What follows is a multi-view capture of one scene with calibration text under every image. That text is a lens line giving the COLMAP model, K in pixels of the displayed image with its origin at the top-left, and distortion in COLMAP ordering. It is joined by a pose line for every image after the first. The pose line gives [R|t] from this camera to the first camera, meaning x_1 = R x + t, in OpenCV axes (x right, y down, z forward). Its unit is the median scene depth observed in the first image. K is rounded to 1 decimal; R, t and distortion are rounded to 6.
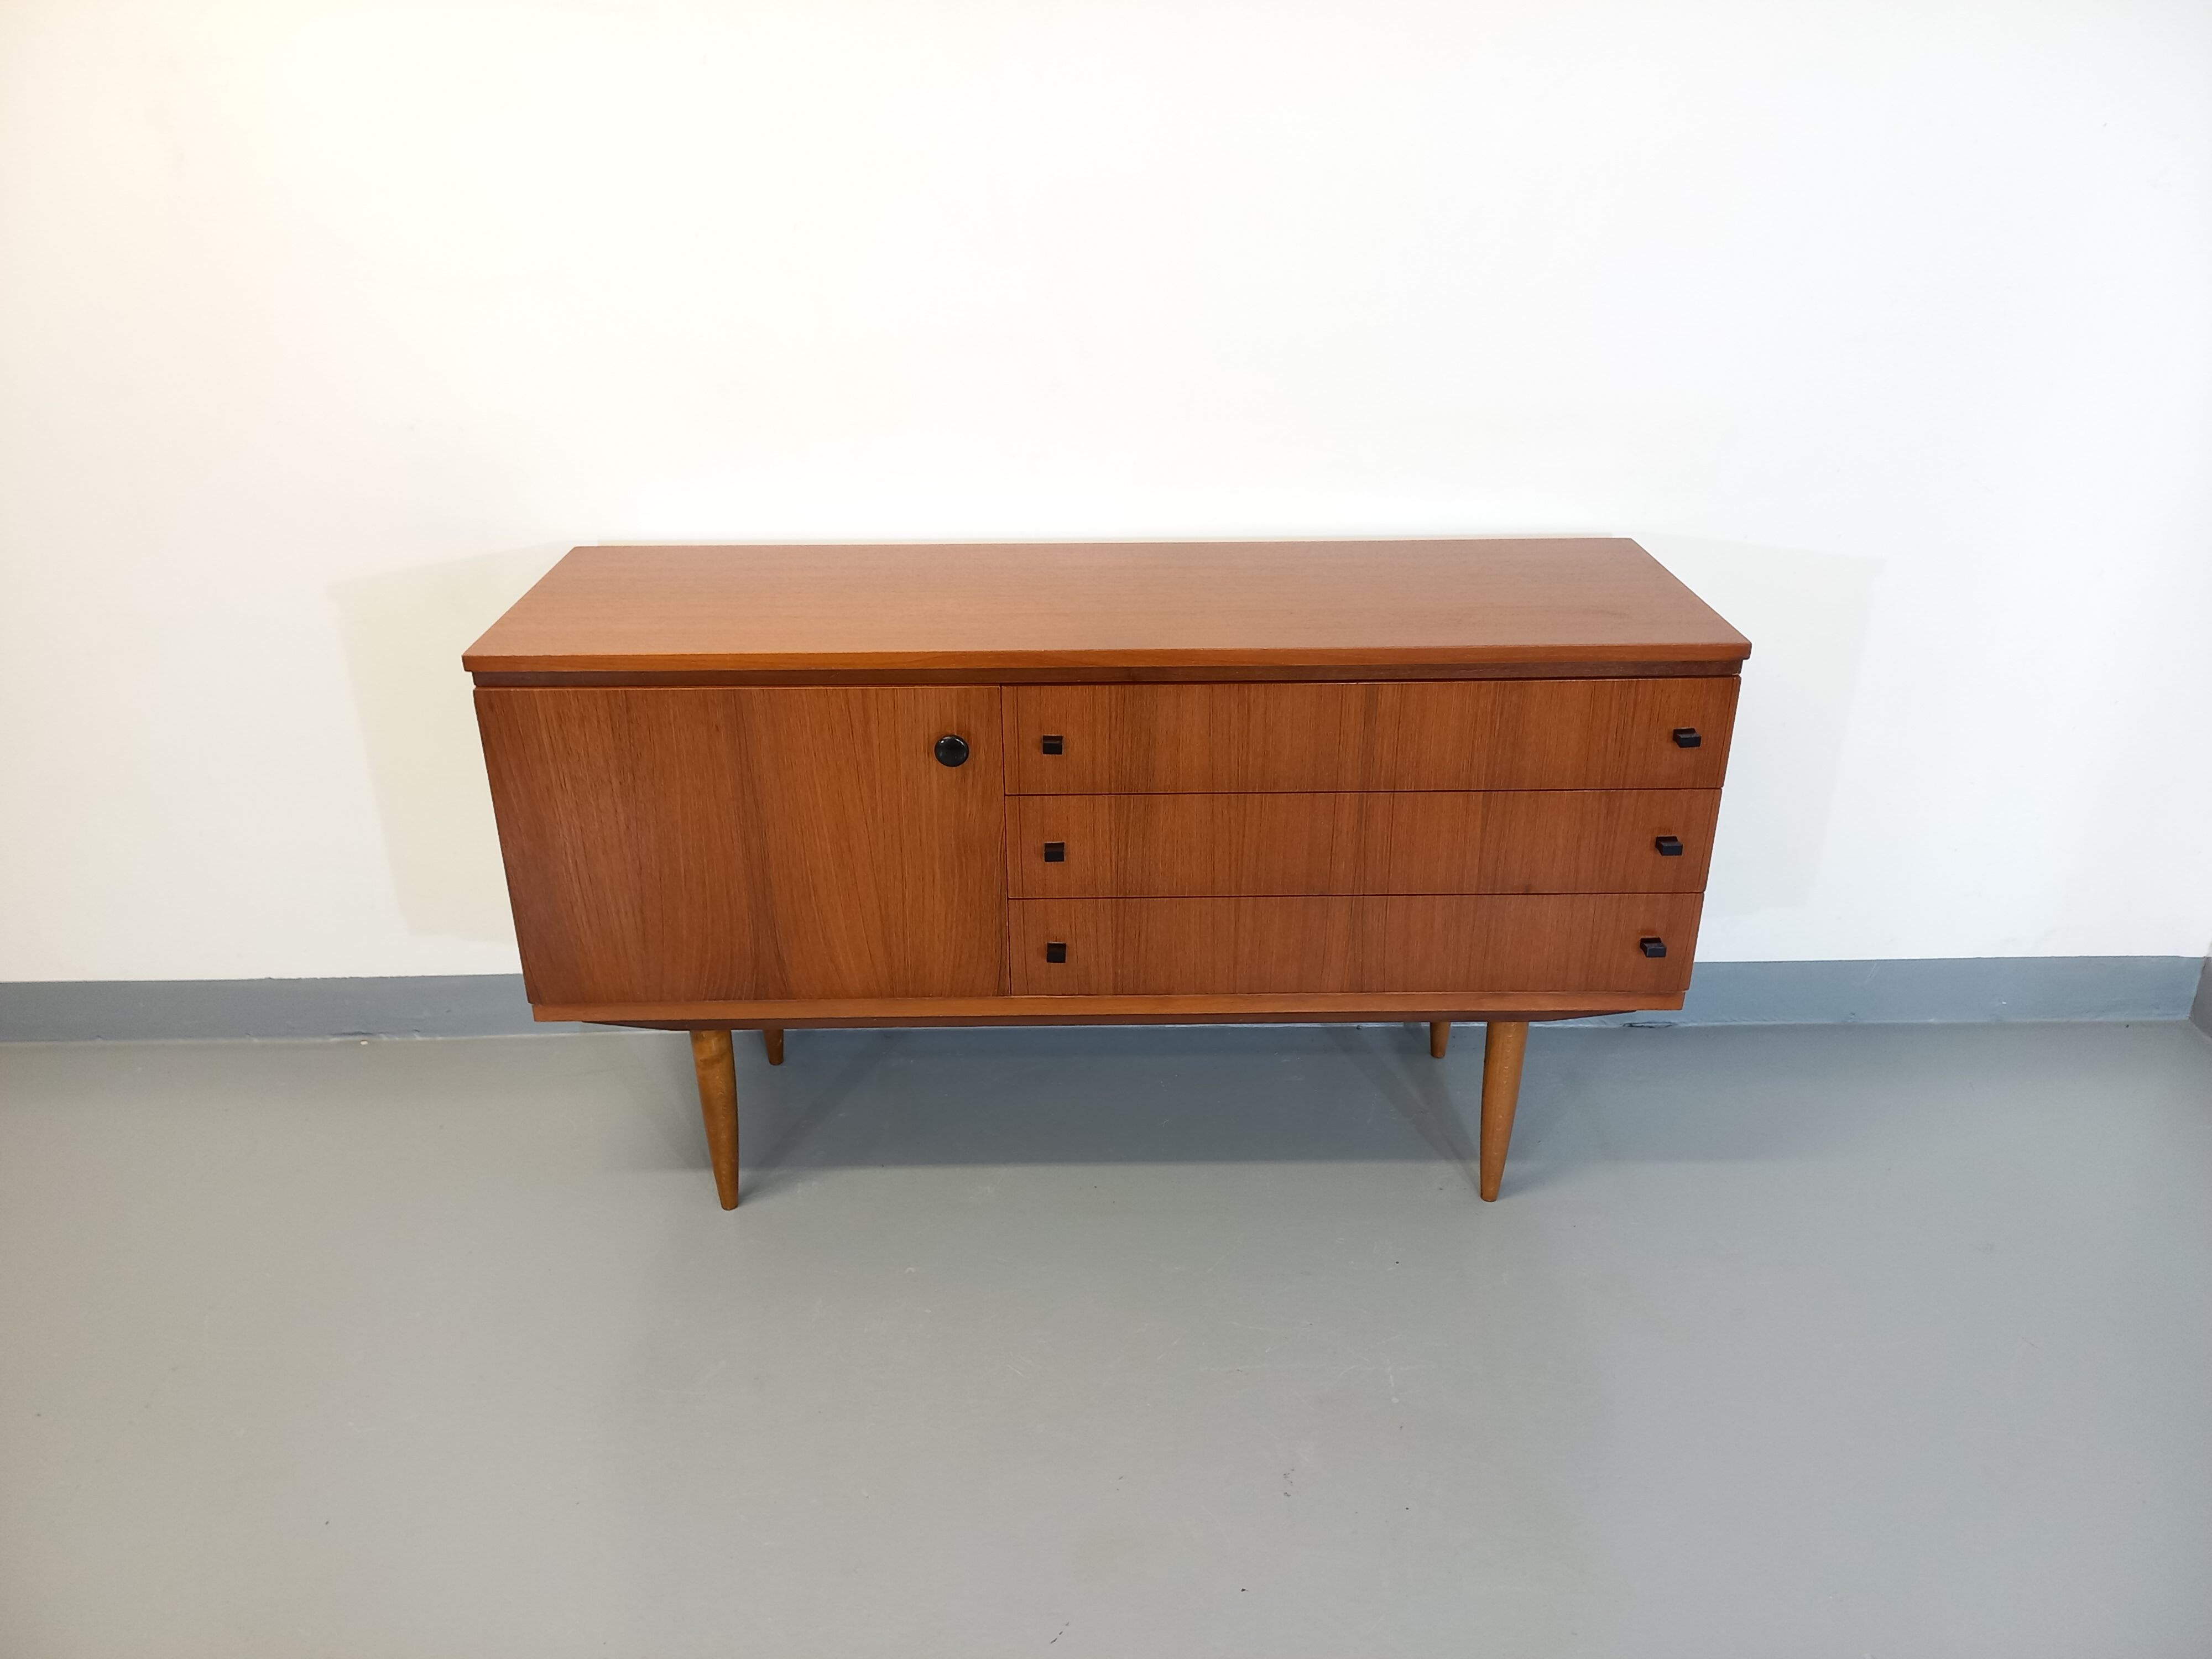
lens RADIAL K [[1621.0, 0, 1105.1], [0, 1621.0, 797.4], [0, 0, 1]] dist [0.093537, -0.089383]
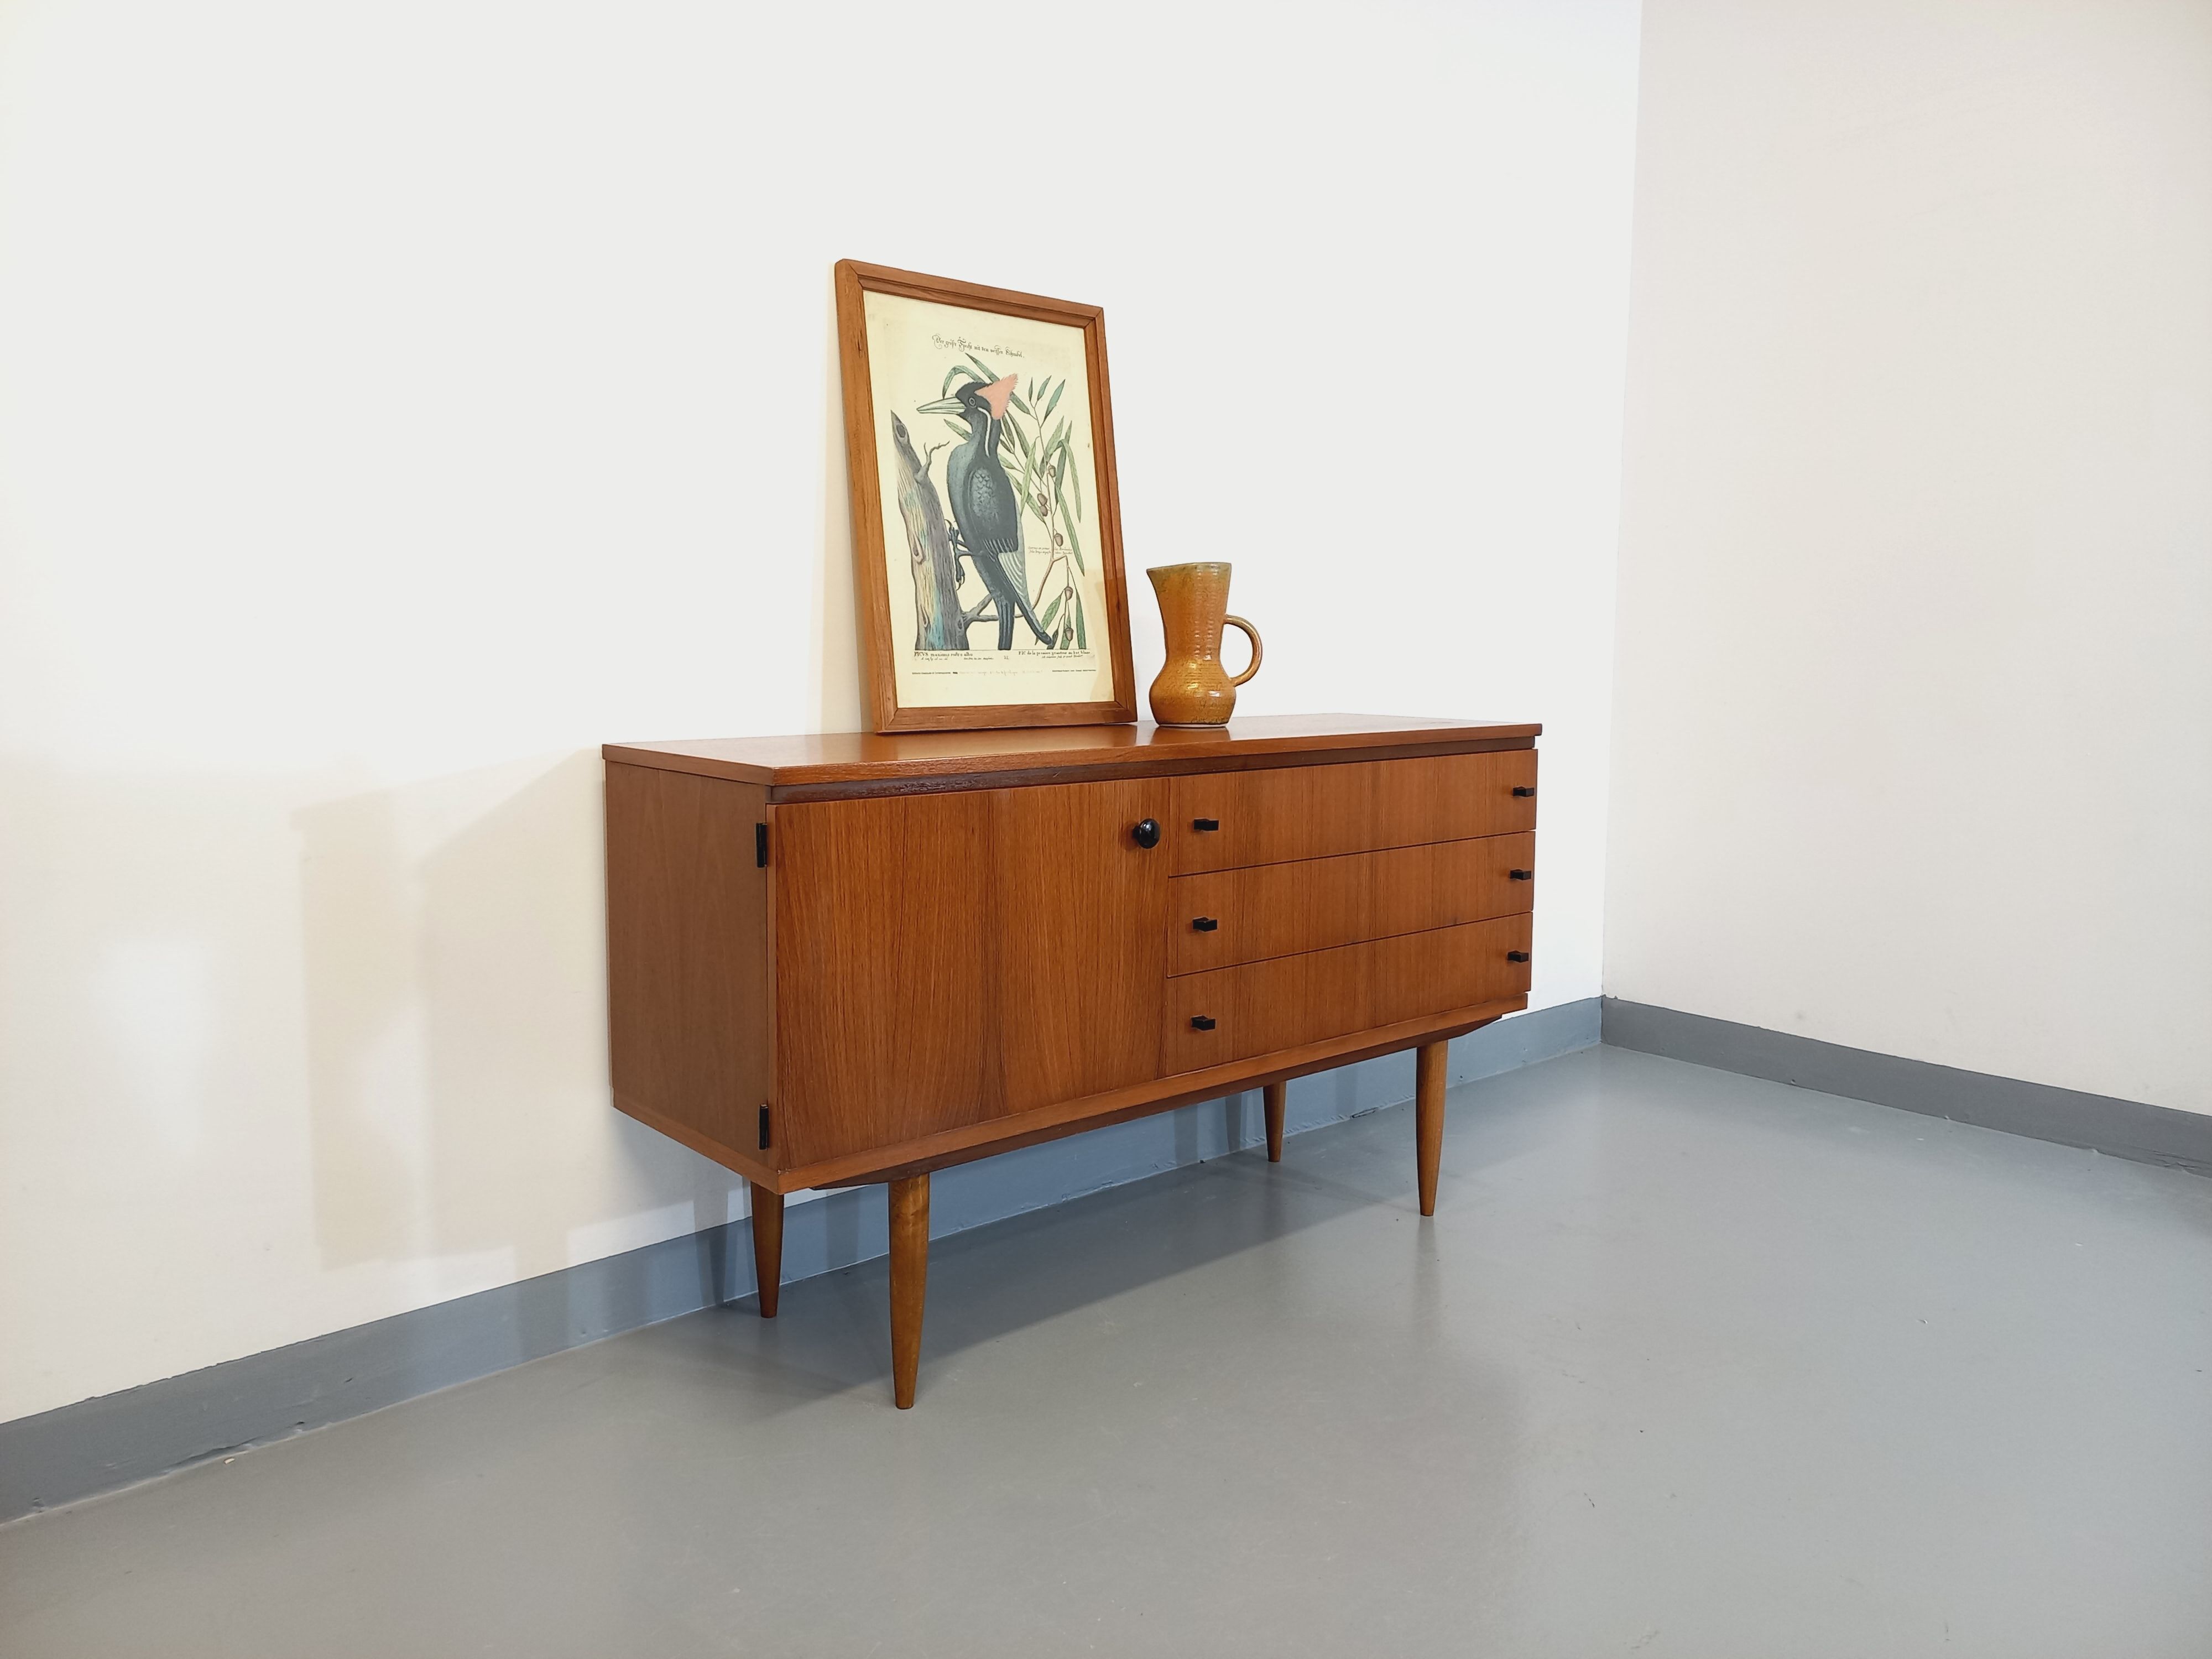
lens RADIAL K [[1621.0, 0, 1116.5], [0, 1621.0, 781.7], [0, 0, 1]] dist [0.093537, -0.089383]
pose [[0.763738, -0.051368, 0.643480, -0.812987], [0.258690, 0.937640, -0.232185, 0.189447], [-0.591426, 0.343790, 0.729400, 0.158499]]
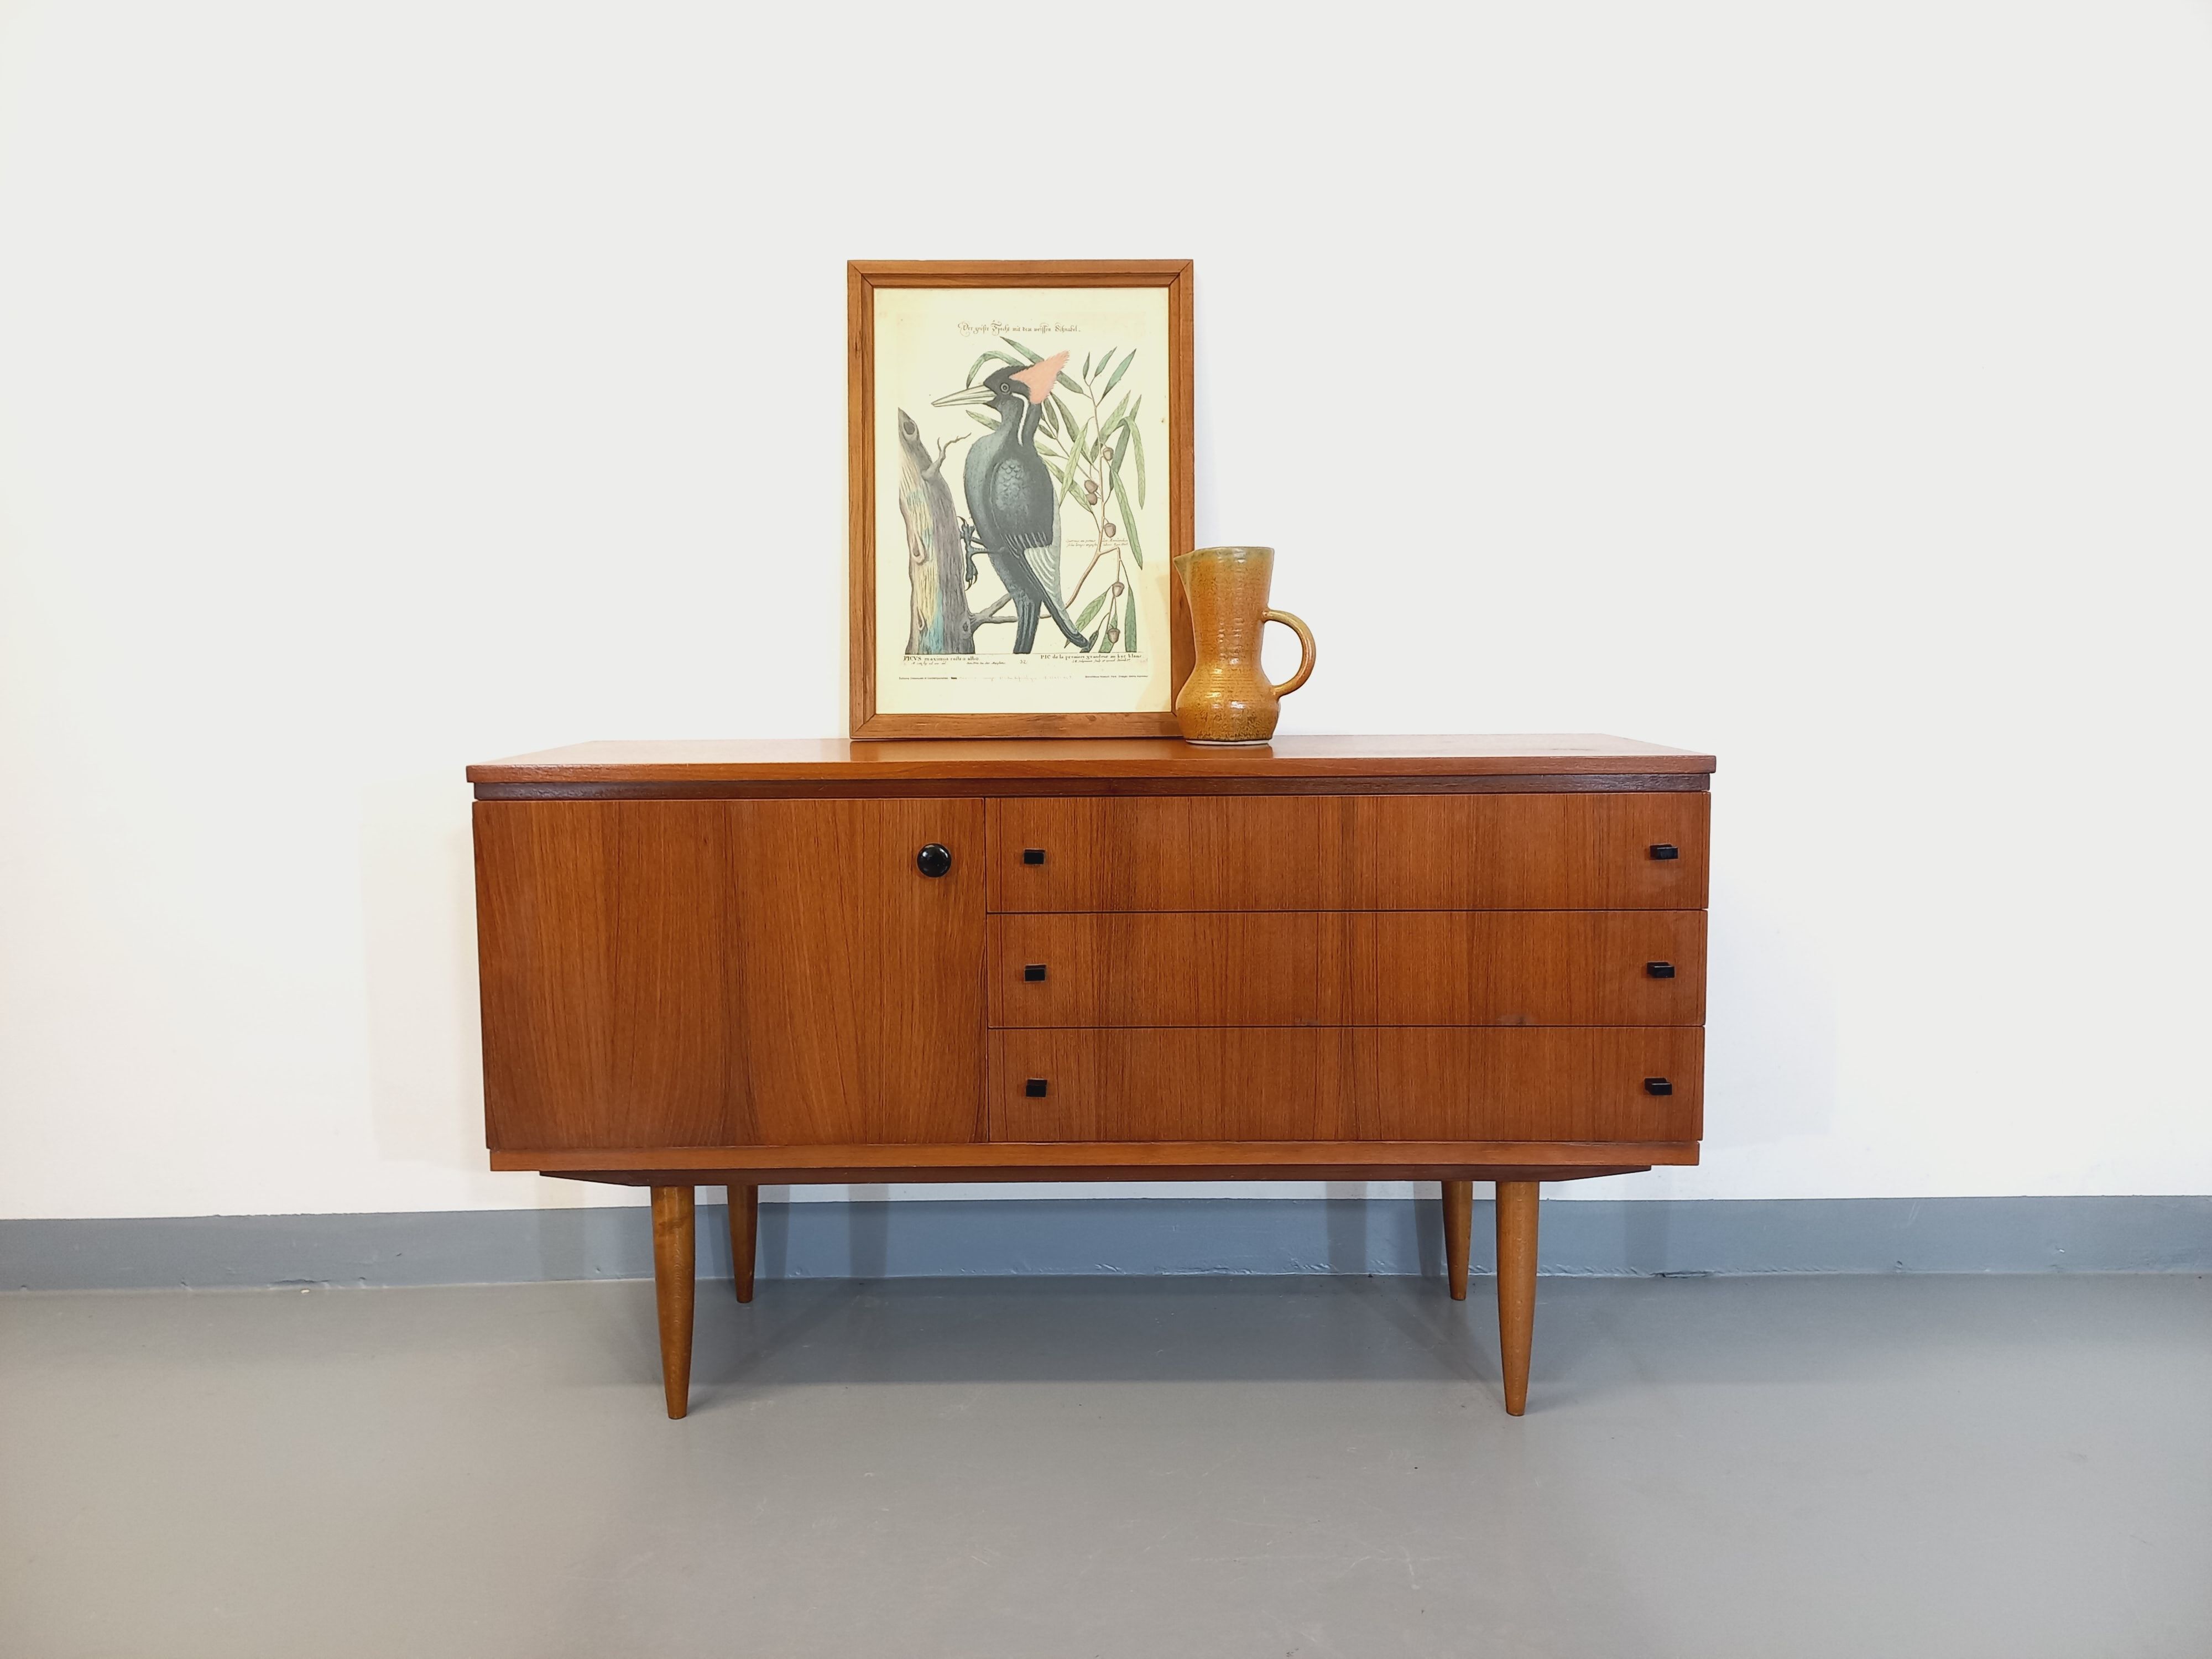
lens RADIAL K [[1621.0, 0, 1091.5], [0, 1621.0, 787.3], [0, 0, 1]] dist [0.093537, -0.089383]
pose [[0.999883, -0.002258, -0.015155, 0.017993], [-0.002896, 0.943405, -0.331631, 0.253278], [0.015046, 0.331636, 0.943287, 0.030801]]
